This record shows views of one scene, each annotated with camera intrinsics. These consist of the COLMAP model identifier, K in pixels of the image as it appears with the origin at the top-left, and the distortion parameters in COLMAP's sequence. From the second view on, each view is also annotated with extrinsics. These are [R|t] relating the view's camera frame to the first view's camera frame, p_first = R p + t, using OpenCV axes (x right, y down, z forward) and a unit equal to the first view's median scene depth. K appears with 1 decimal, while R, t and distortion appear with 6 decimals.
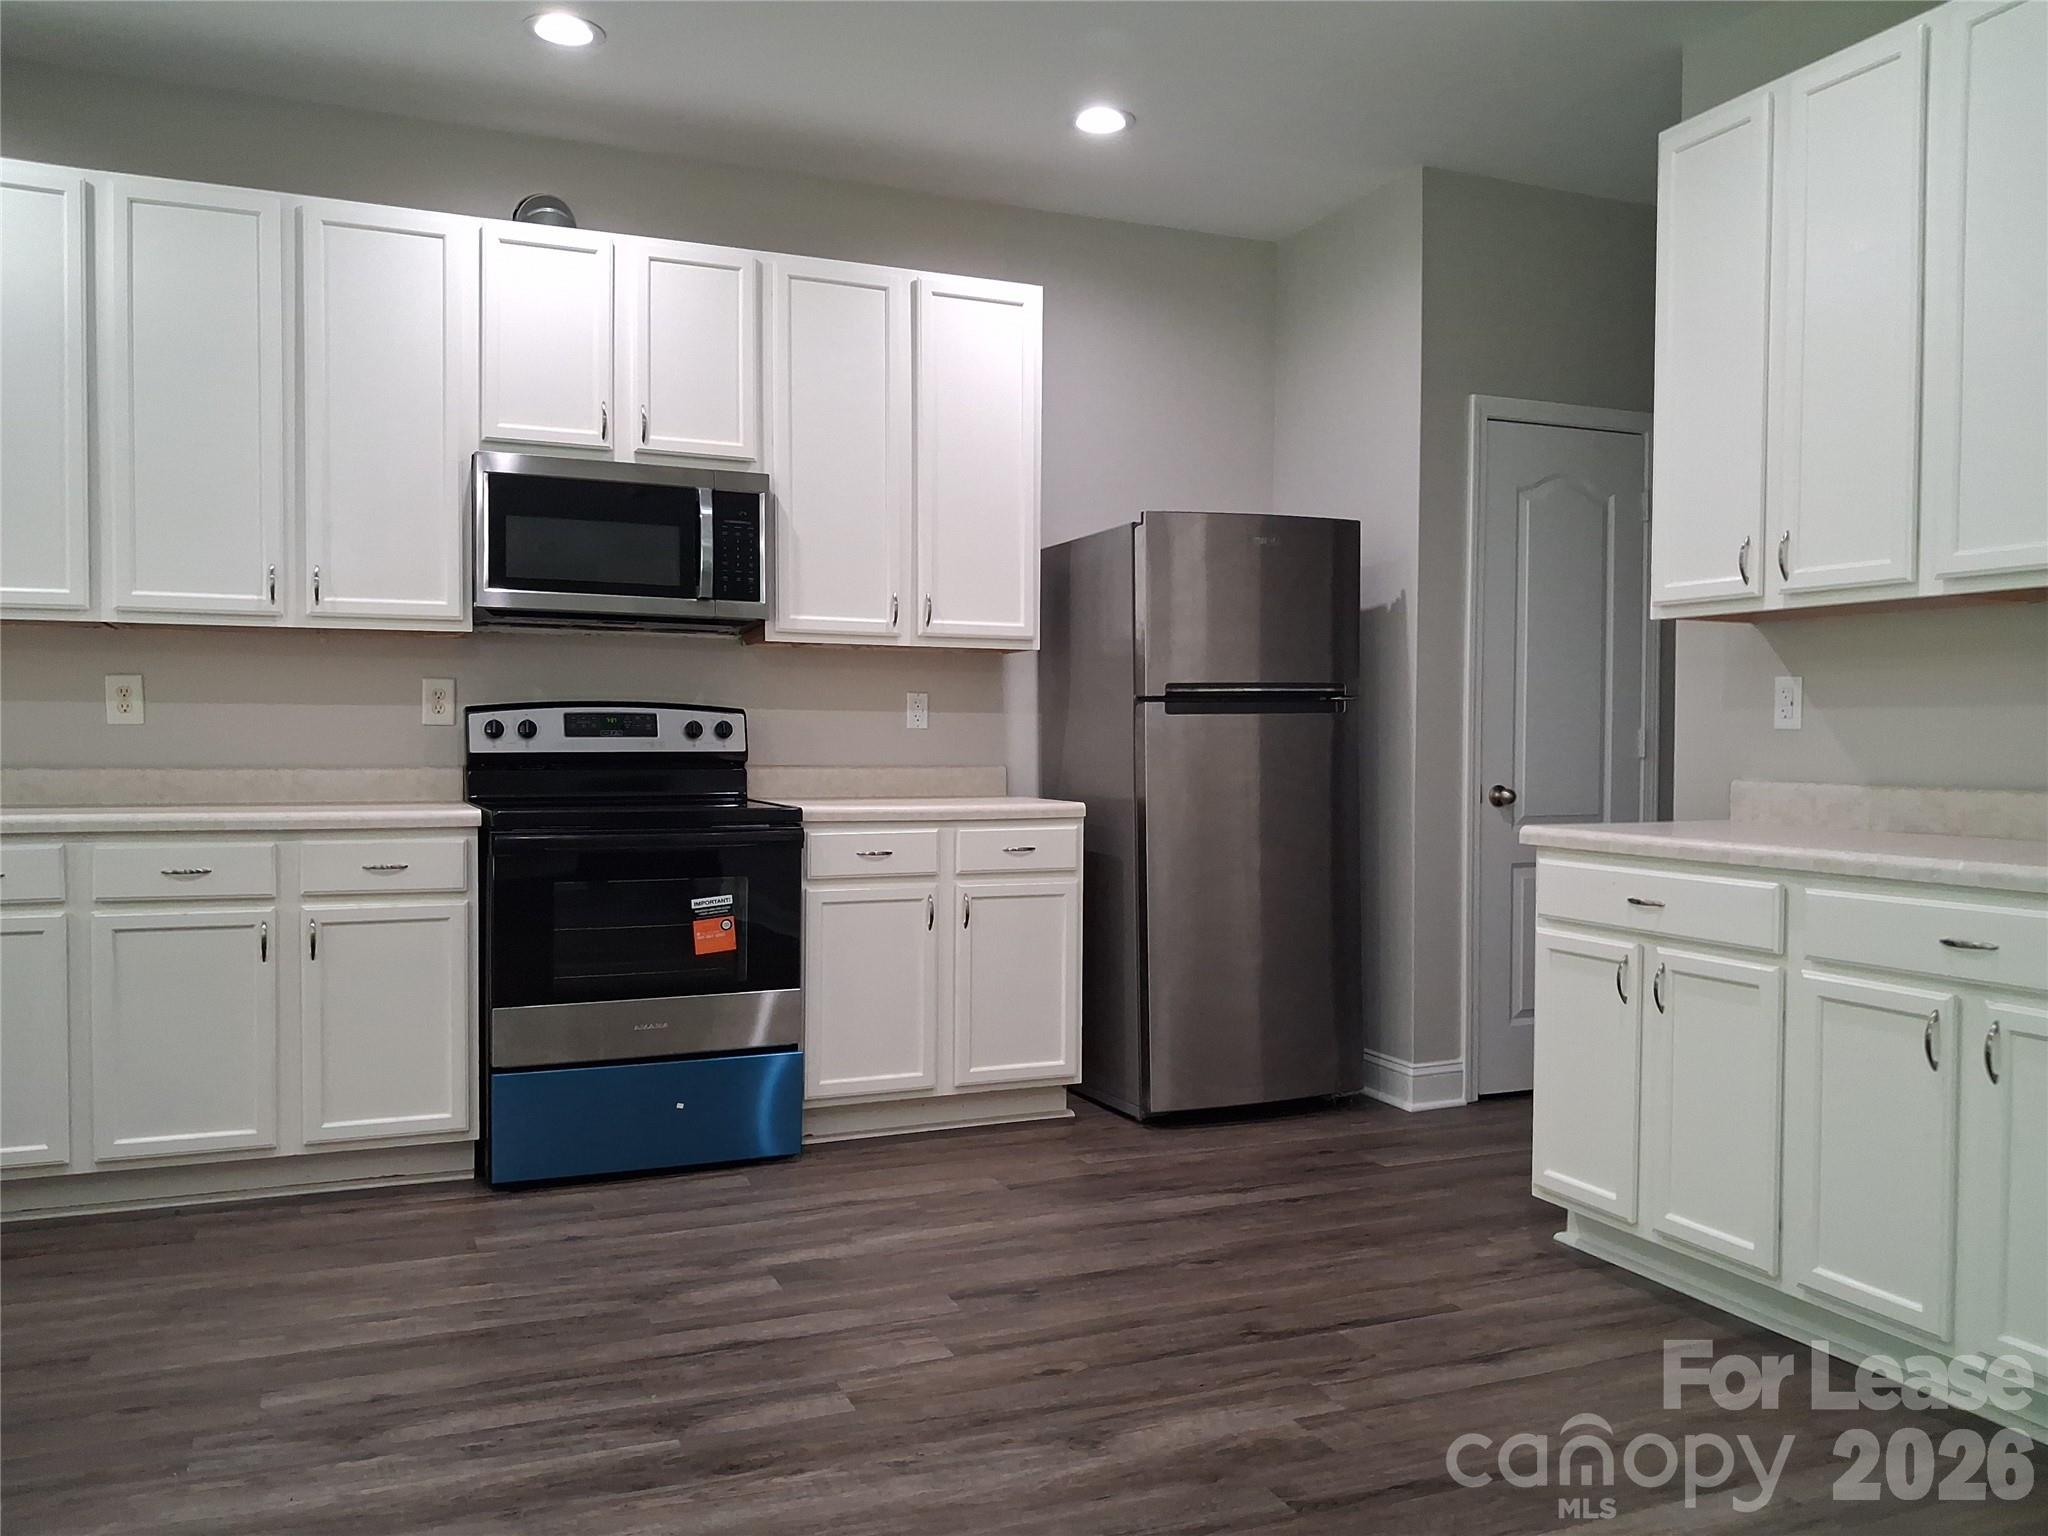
lens RADIAL K [[1609.0, 0, 1022.6], [0, 1609.0, 764.9], [0, 0, 1]] dist [0.017890, 0.003225]
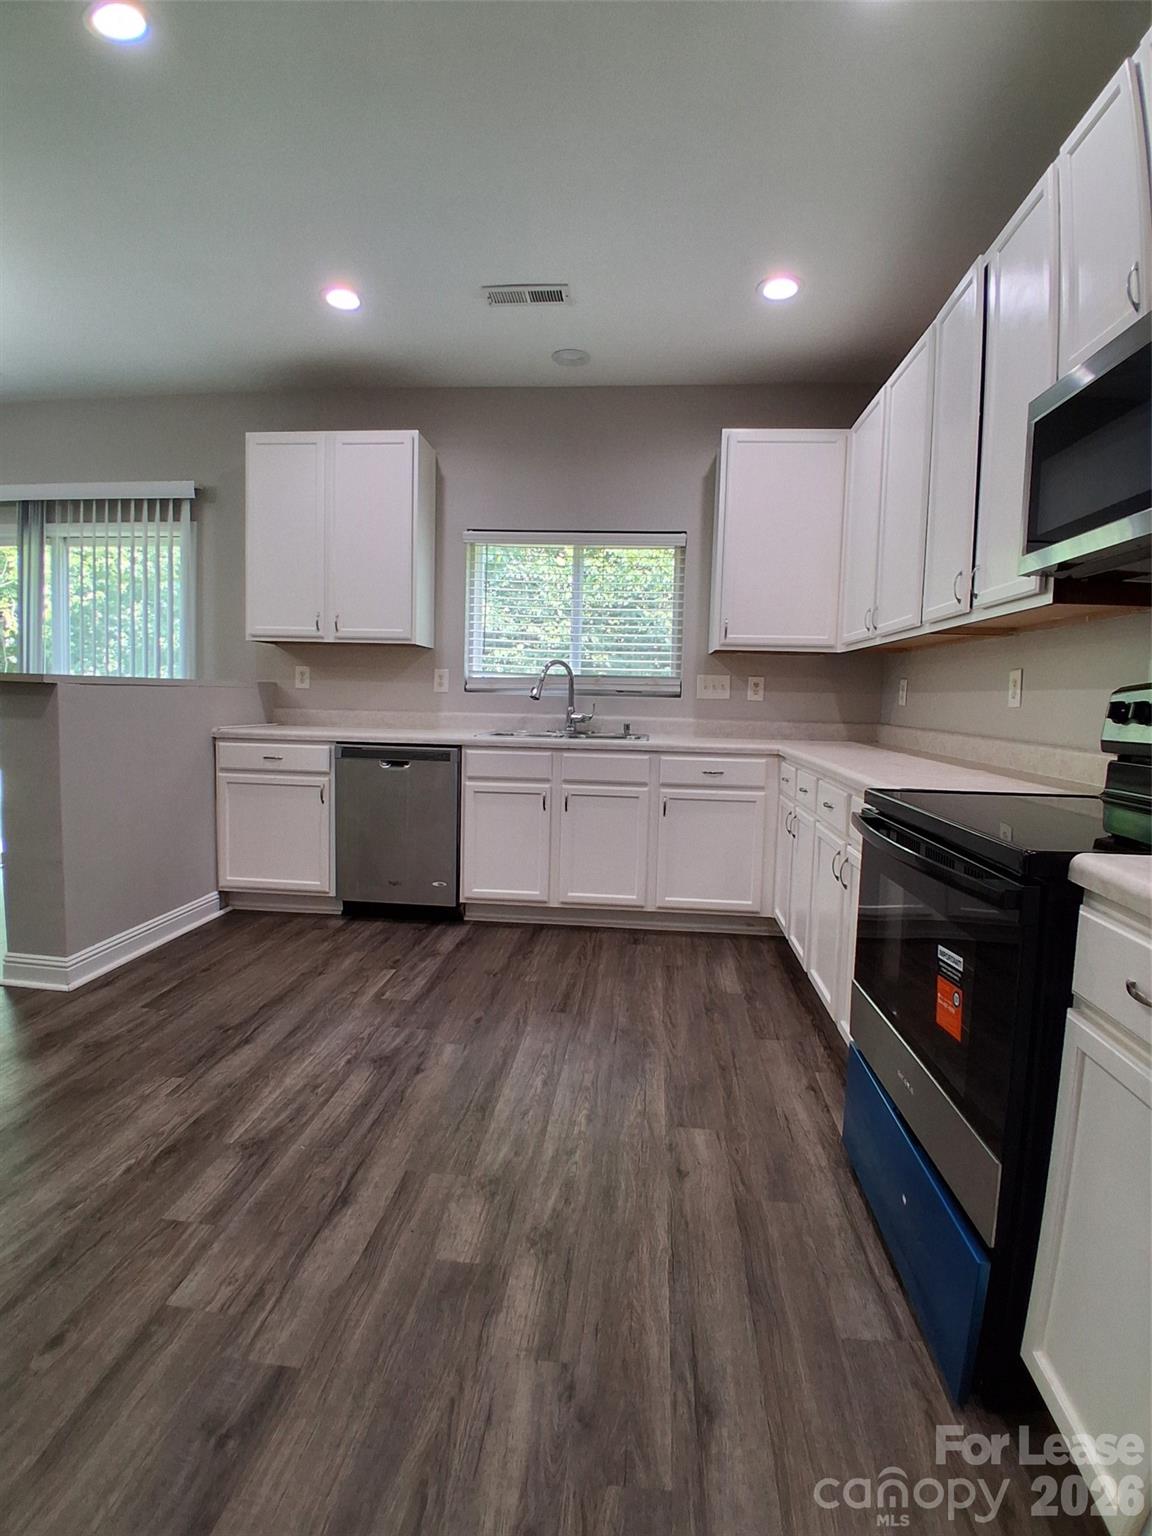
lens RADIAL K [[788.0, 0, 575.2], [0, 788.0, 761.2], [0, 0, 1]] dist [-0.028409, -0.003121]
pose [[-0.468777, 0.070372, -0.880509, 0.246754], [-0.041509, 0.993965, 0.101539, -0.039417], [0.882341, 0.084148, -0.463027, 1.463158]]
